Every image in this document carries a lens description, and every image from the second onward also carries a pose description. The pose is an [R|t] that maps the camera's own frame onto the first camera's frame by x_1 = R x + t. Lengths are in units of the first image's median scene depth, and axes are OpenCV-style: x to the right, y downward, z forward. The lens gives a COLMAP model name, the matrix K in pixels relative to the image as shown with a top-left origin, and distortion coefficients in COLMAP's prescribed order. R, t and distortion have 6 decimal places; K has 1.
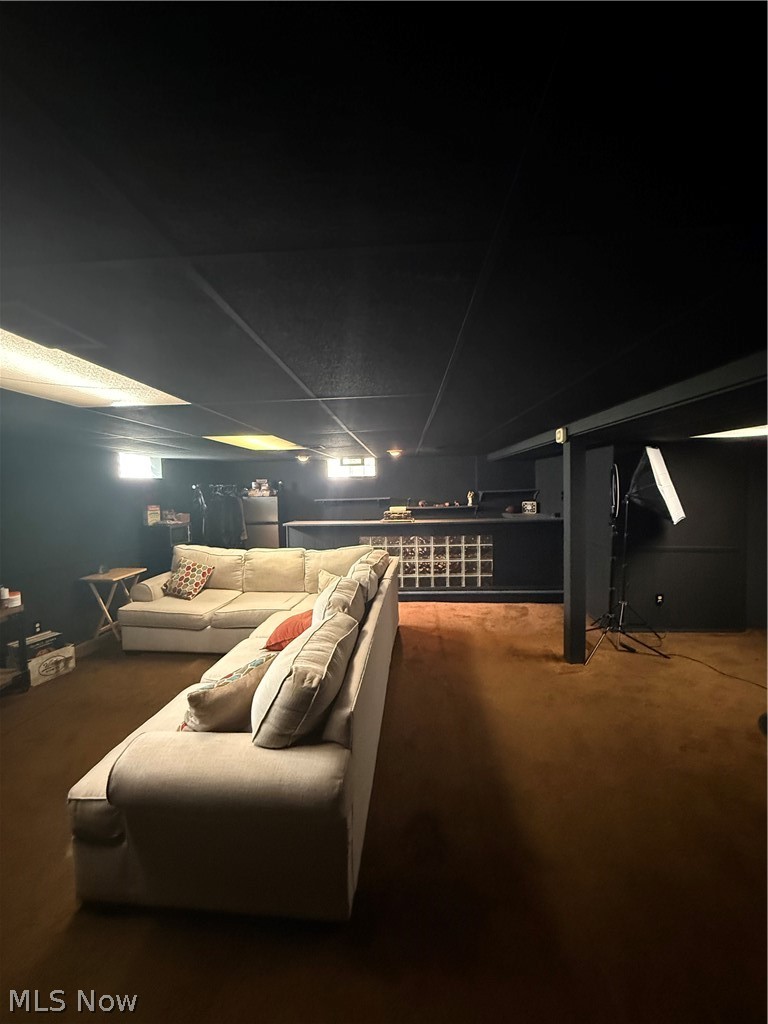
lens RADIAL K [[413.0, 0, 381.4], [0, 413.0, 506.9], [0, 0, 1]] dist [0.009181, 0.001529]
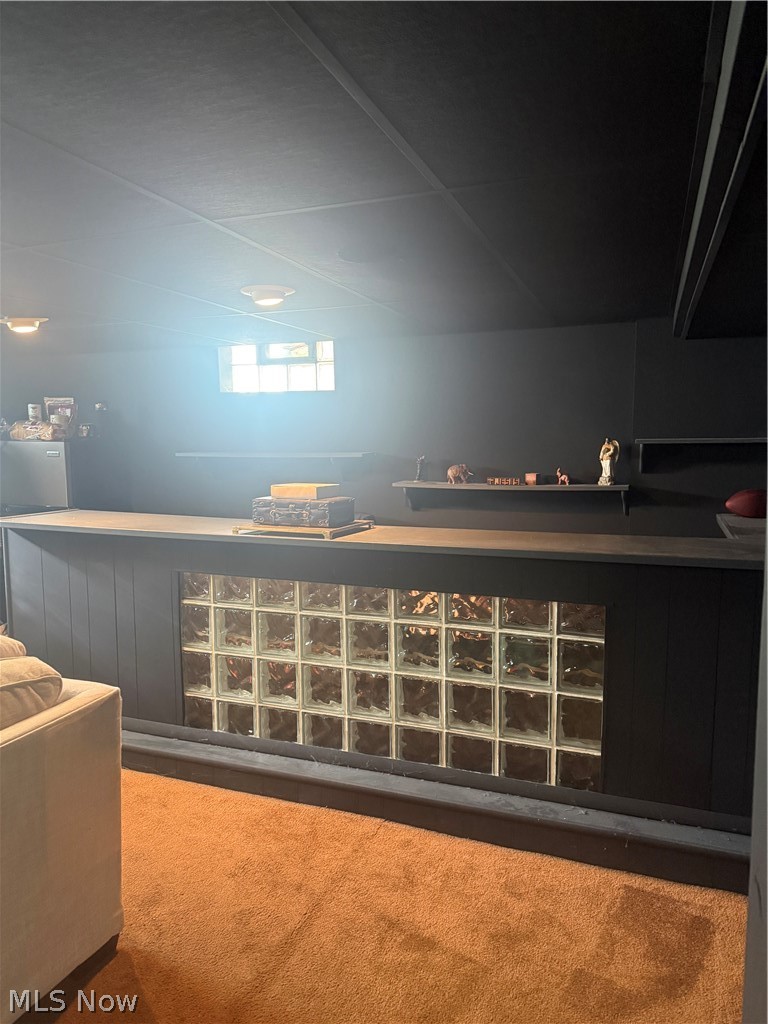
lens RADIAL K [[722.1, 0, 392.4], [0, 722.1, 507.7], [0, 0, 1]] dist [0.074874, -0.069555]
pose [[0.956793, 0.048323, -0.286725, 0.342971], [-0.032202, 0.997638, 0.060679, -0.022211], [0.288980, -0.048824, 0.956089, 0.663010]]
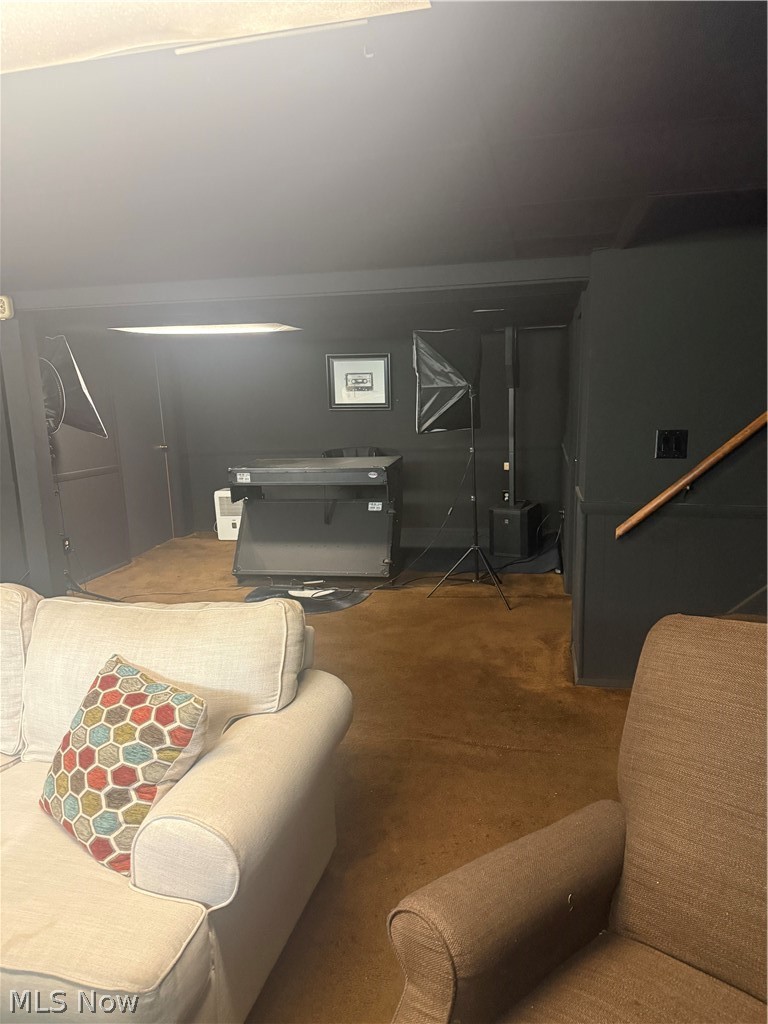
lens RADIAL K [[722.1, 0, 383.7], [0, 722.1, 507.2], [0, 0, 1]] dist [0.074874, -0.069555]
pose [[0.172664, -0.149299, 0.973600, -0.497669], [0.073087, 0.987663, 0.138494, 0.013689], [-0.982265, 0.047245, 0.181446, 0.192933]]
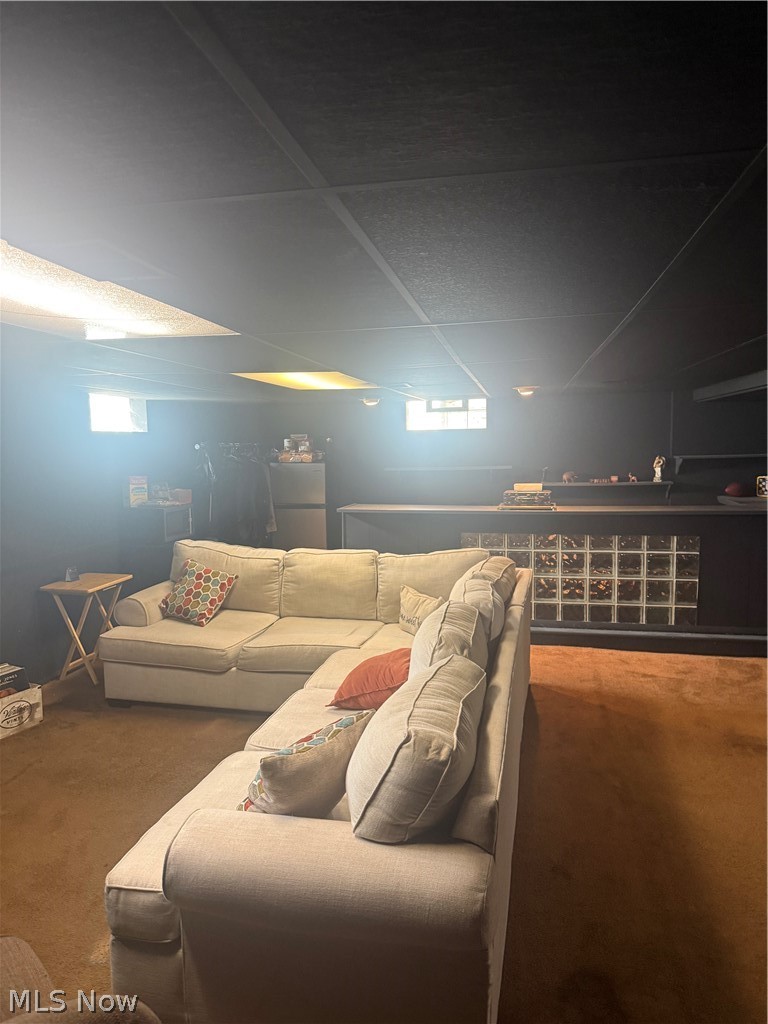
lens RADIAL K [[722.1, 0, 377.7], [0, 722.1, 511.0], [0, 0, 1]] dist [0.074874, -0.069555]
pose [[0.989787, 0.019361, -0.141231, -0.034686], [-0.012362, 0.998659, 0.050269, -0.013131], [0.142014, -0.048010, 0.988700, -0.064401]]
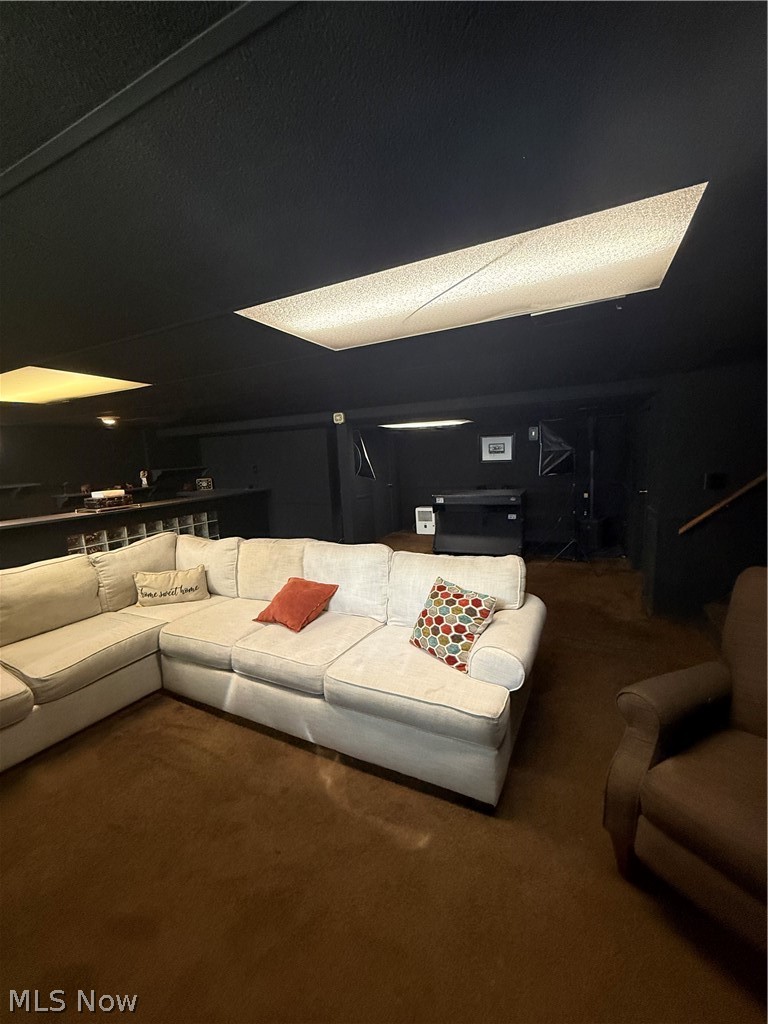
lens RADIAL K [[413.0, 0, 384.4], [0, 413.0, 504.1], [0, 0, 1]] dist [0.009181, 0.001529]
pose [[0.392841, -0.107430, 0.913310, -0.620211], [0.083503, 0.993217, 0.080913, 0.007004], [-0.915807, 0.044478, 0.399147, 0.283165]]
